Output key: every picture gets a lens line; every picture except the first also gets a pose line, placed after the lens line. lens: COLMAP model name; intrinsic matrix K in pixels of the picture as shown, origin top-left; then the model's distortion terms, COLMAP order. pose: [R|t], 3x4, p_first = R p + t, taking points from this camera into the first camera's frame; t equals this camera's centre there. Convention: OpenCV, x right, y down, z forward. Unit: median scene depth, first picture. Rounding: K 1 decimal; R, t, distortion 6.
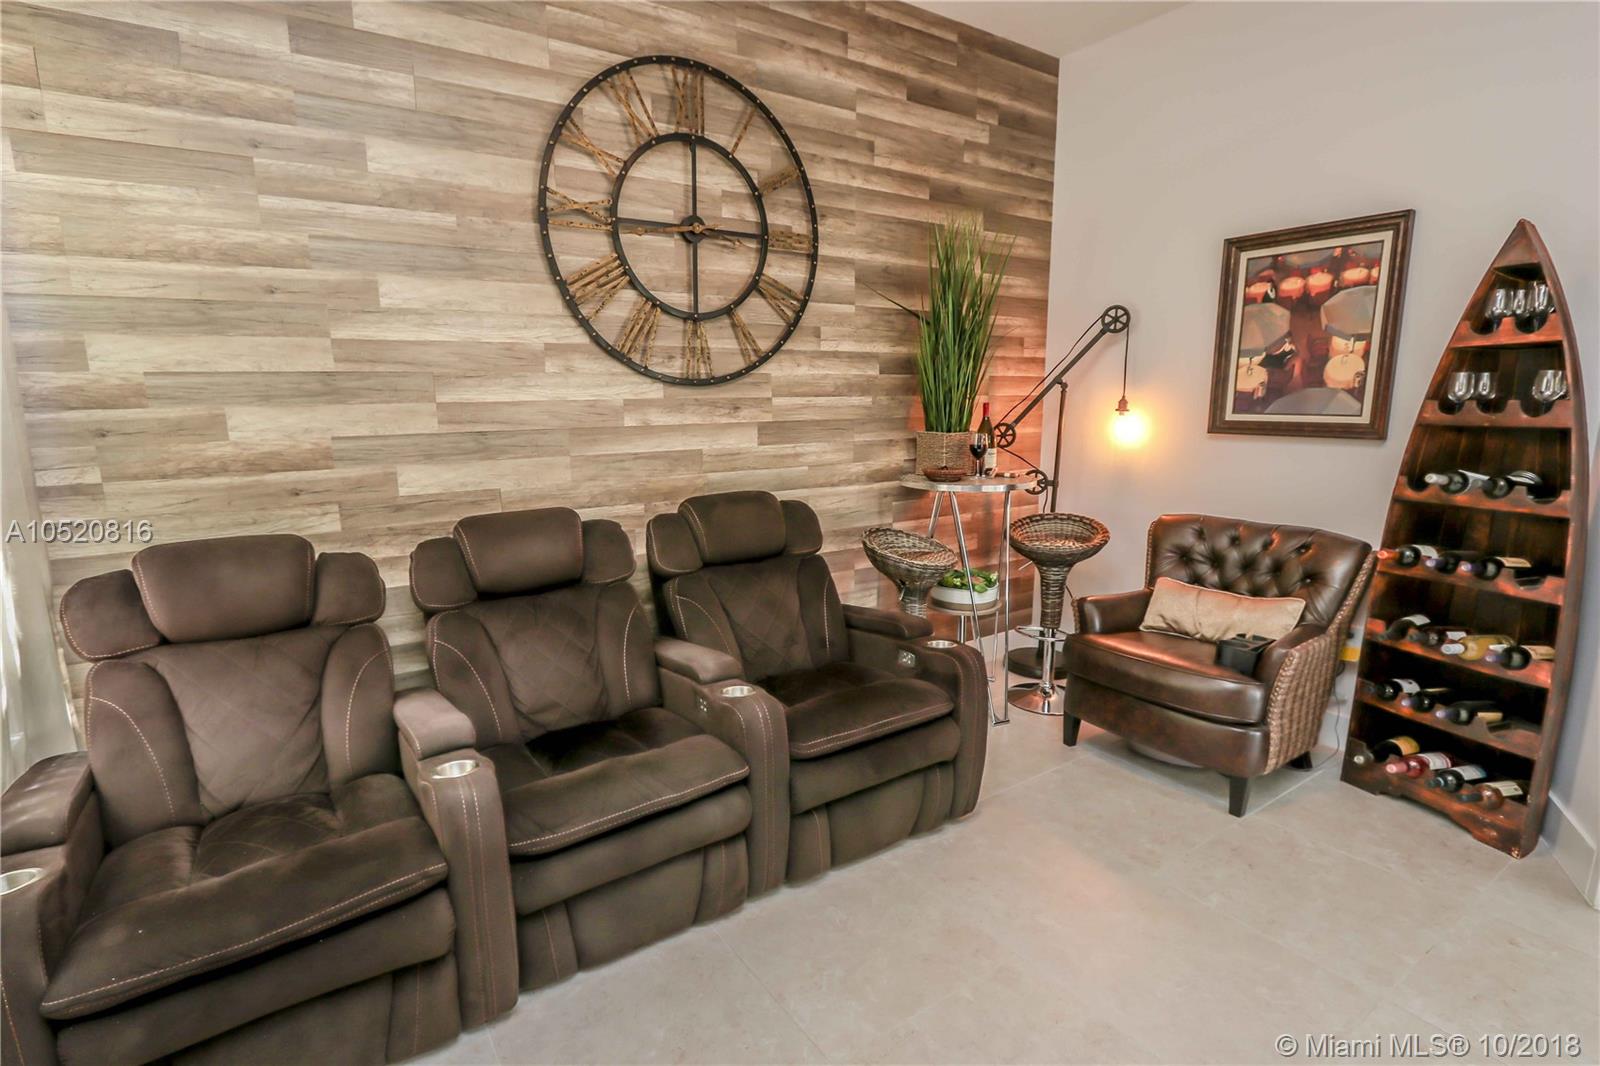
lens RADIAL K [[779.4, 0, 800.1], [0, 779.4, 539.3], [0, 0, 1]] dist [-0.015844, 0.000996]
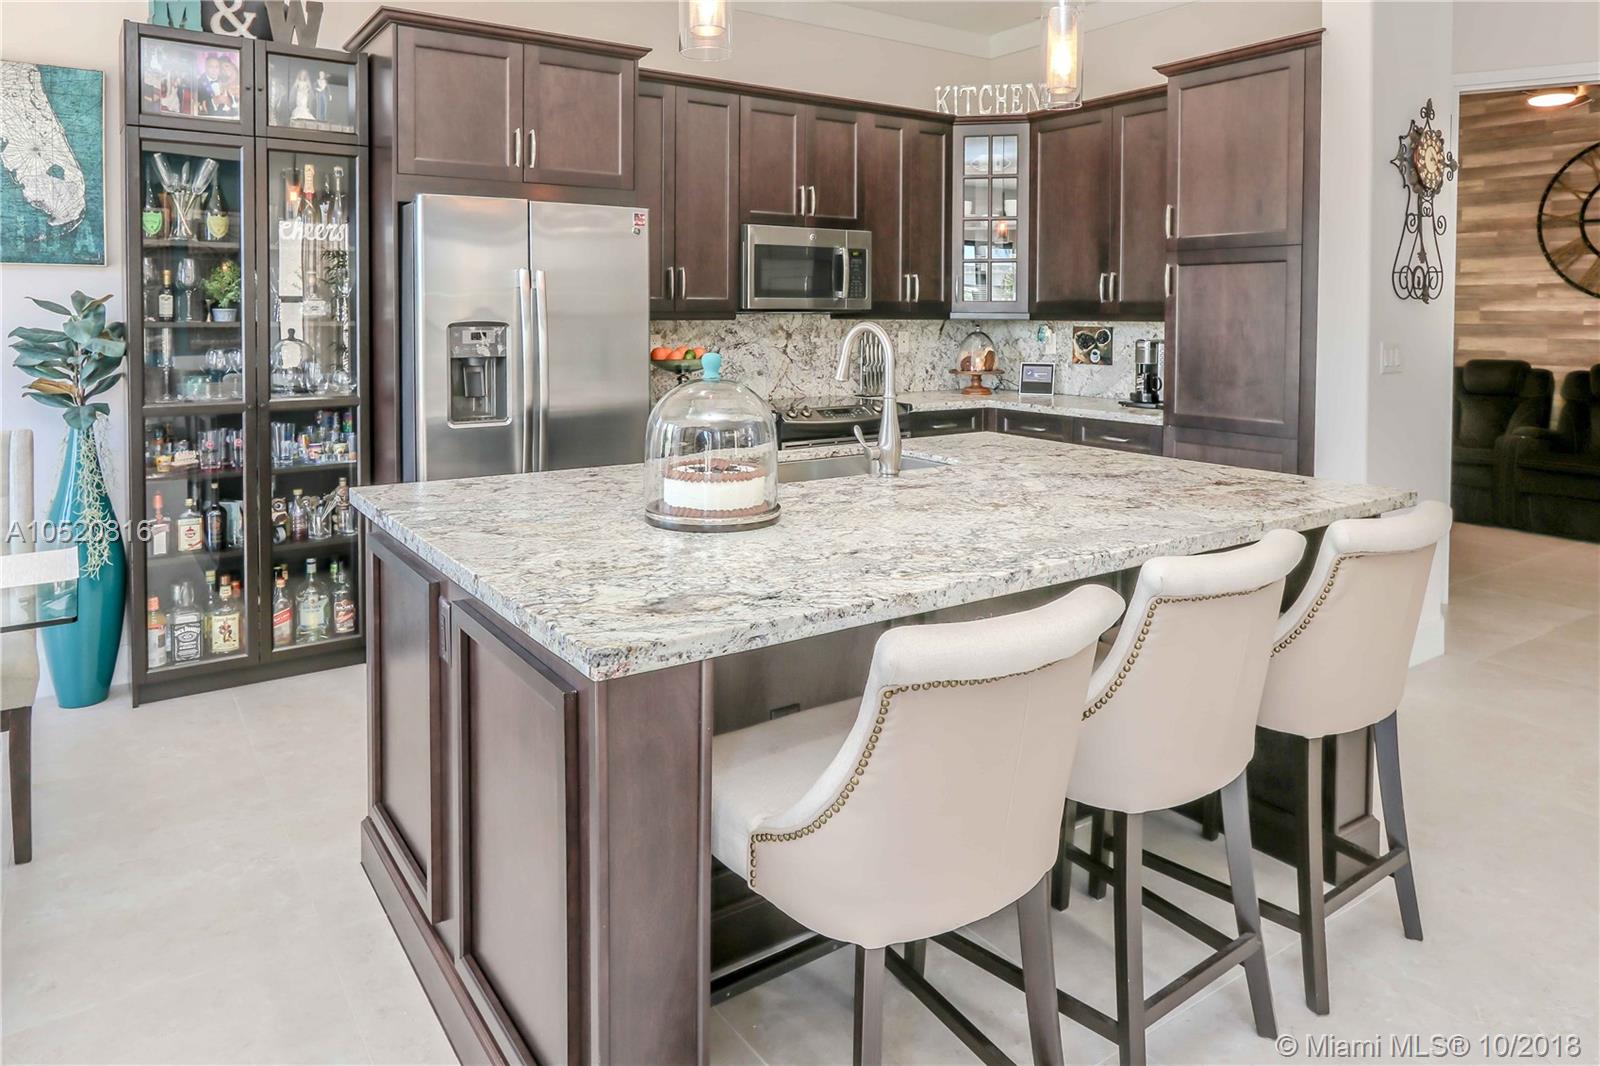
lens RADIAL K [[1028.1, 0, 794.8], [0, 1028.1, 336.0], [0, 0, 1]] dist [-0.008216, 0.000893]
pose [[-0.007645, 0.030014, -0.999520, 2.465609], [-0.193150, 0.980682, 0.030926, 0.186910], [0.981139, 0.193294, -0.001700, -0.932286]]
